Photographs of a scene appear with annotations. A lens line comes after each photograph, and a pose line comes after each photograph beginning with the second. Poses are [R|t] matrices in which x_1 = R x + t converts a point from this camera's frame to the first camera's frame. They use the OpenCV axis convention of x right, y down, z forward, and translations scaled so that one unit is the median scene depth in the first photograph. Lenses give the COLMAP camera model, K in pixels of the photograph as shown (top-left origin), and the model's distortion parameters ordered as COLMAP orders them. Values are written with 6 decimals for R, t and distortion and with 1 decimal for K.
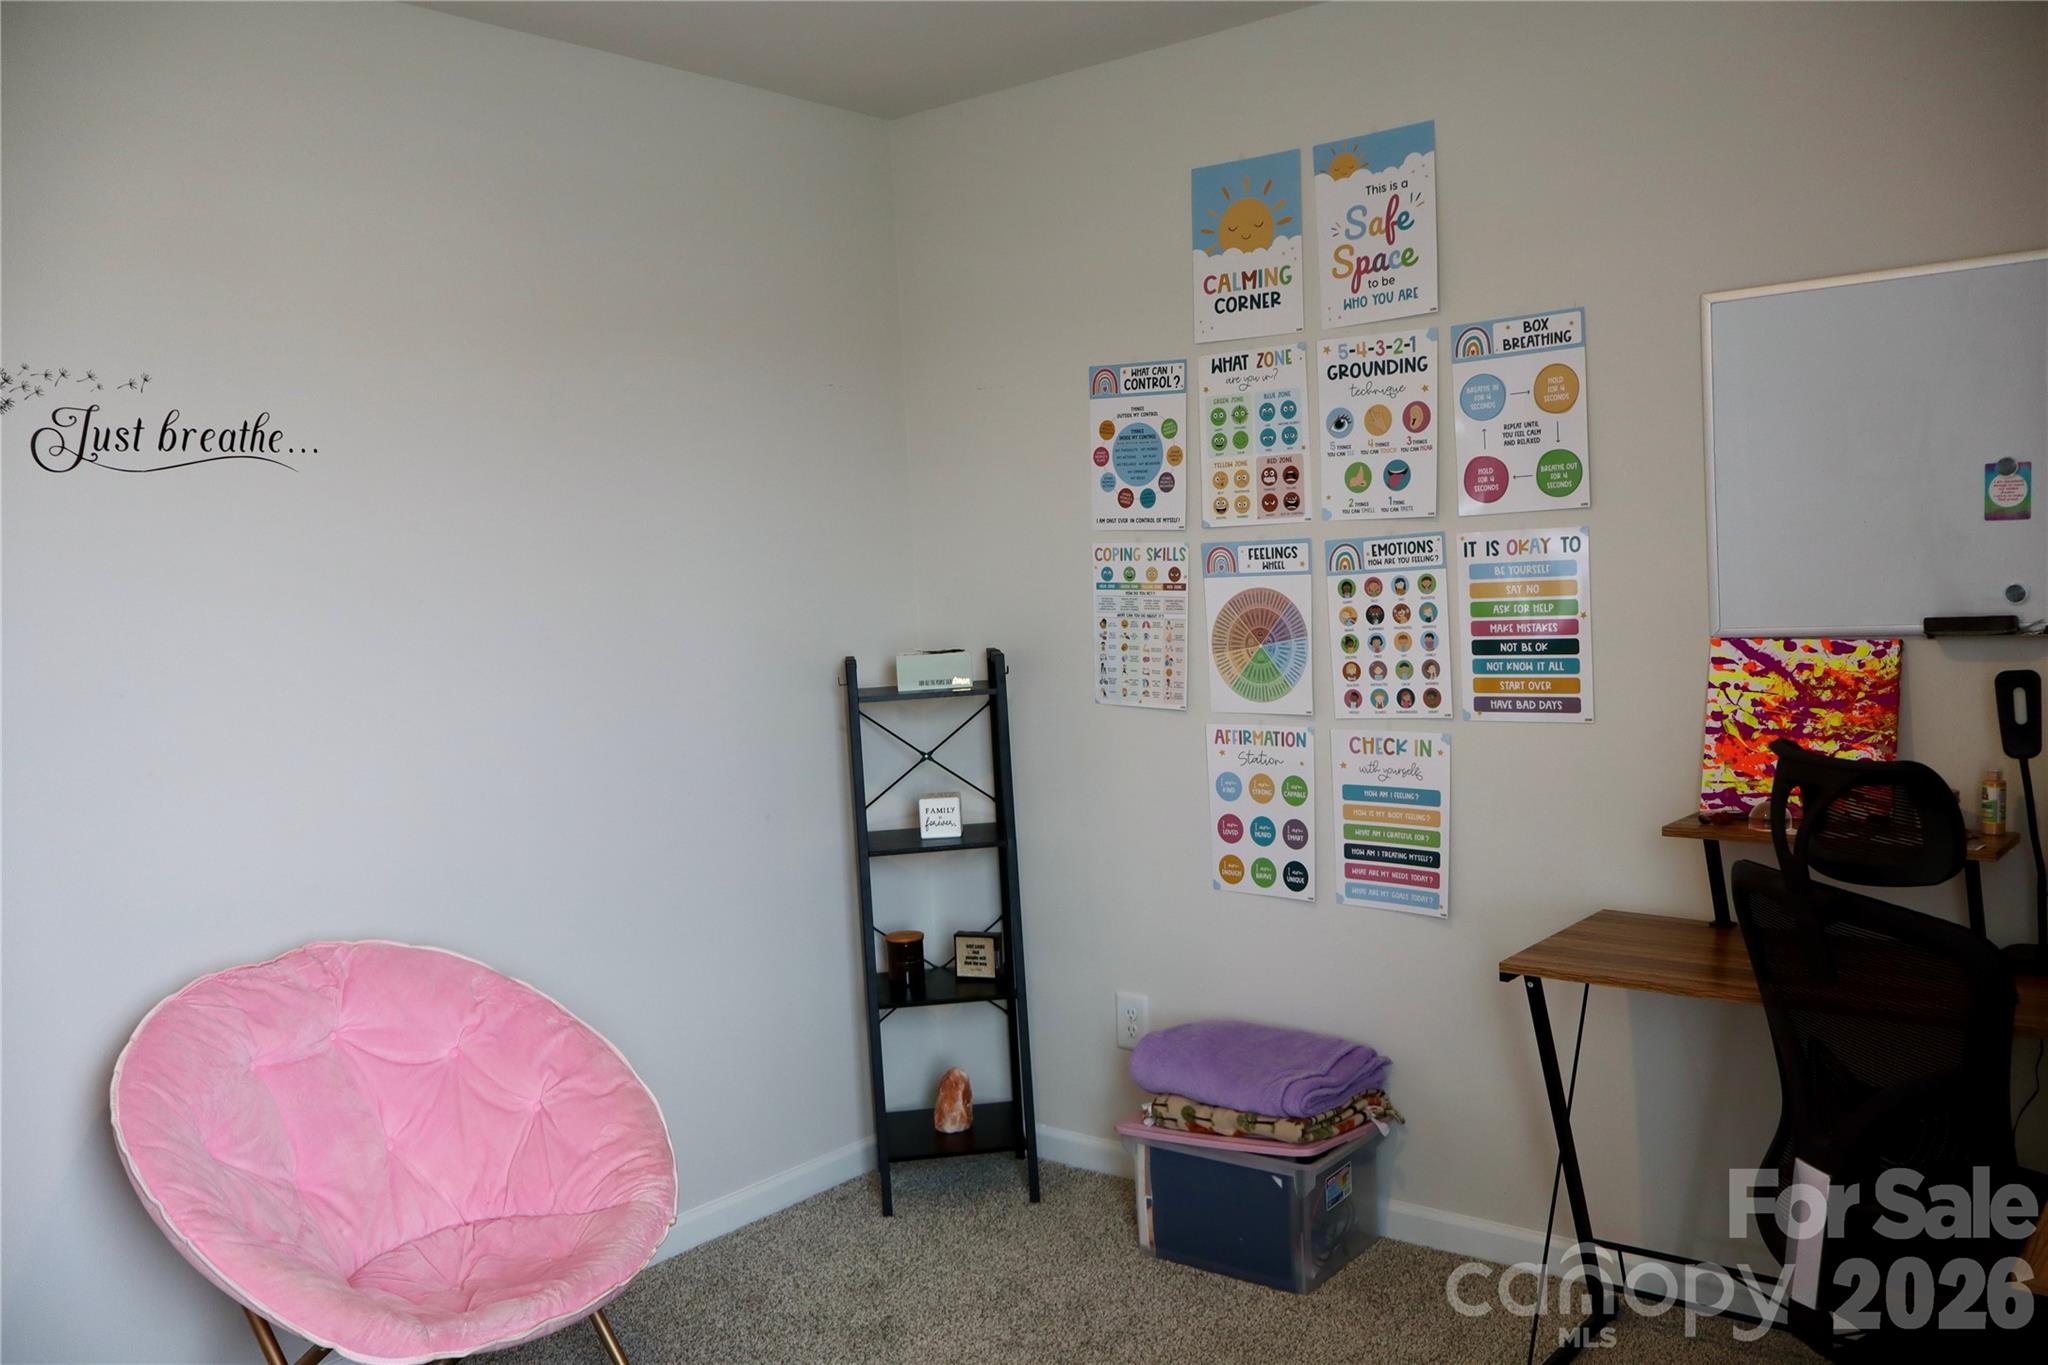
lens RADIAL K [[1725.6, 0, 1013.8], [0, 1725.6, 683.3], [0, 0, 1]] dist [0.012697, -0.010778]
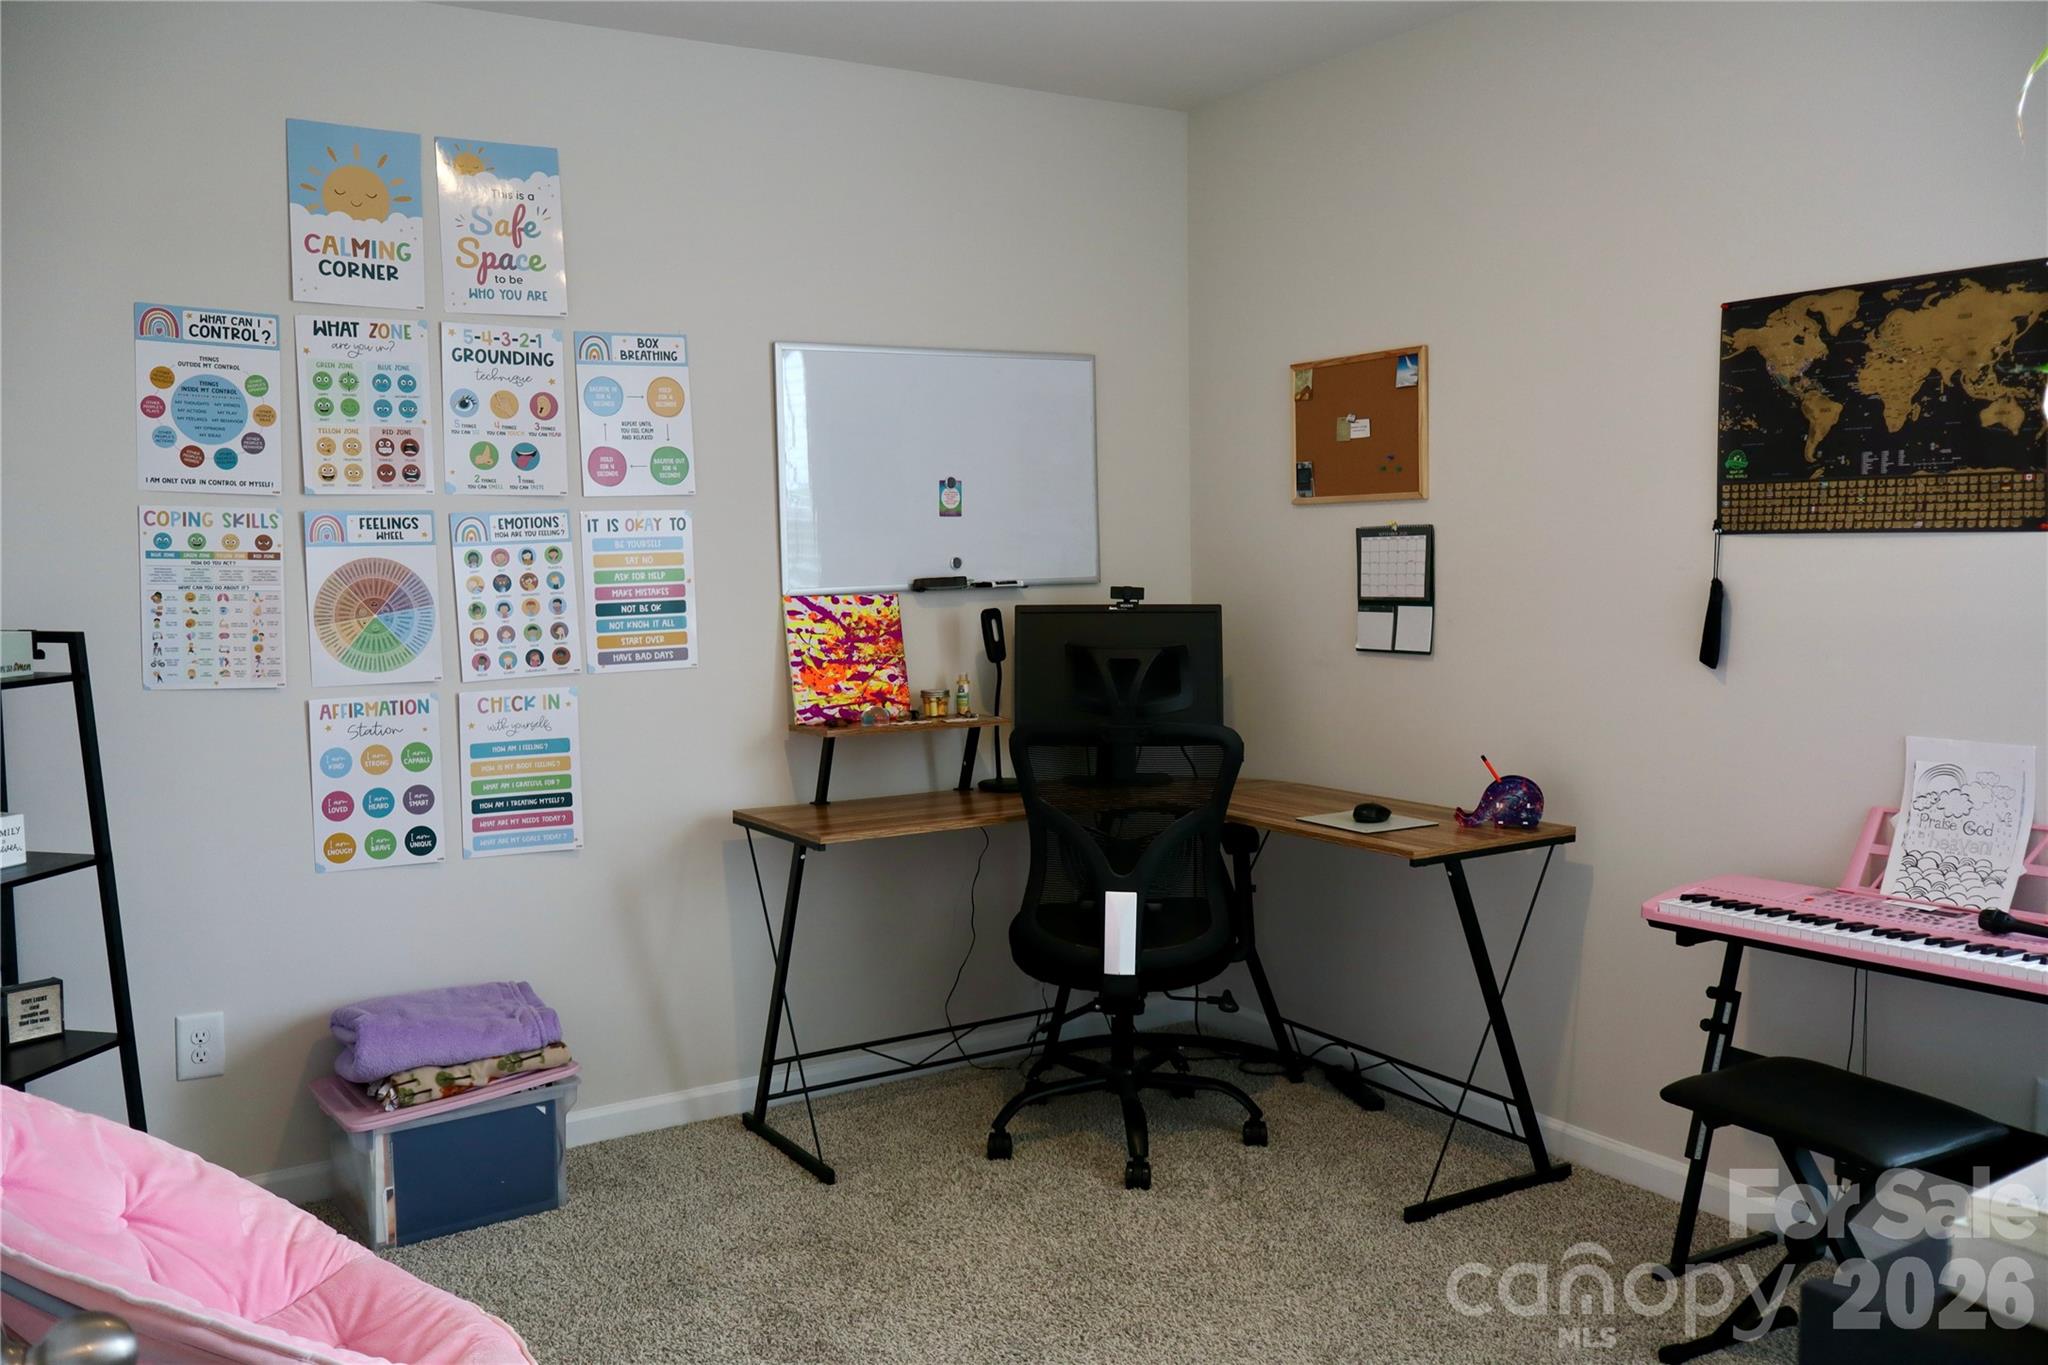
lens RADIAL K [[1725.6, 0, 1009.5], [0, 1725.6, 678.3], [0, 0, 1]] dist [0.012697, -0.010778]
pose [[0.333253, -0.035678, 0.942162, -0.718608], [0.070903, 0.997403, 0.012691, 0.029242], [-0.940168, 0.062572, 0.334917, 0.343346]]
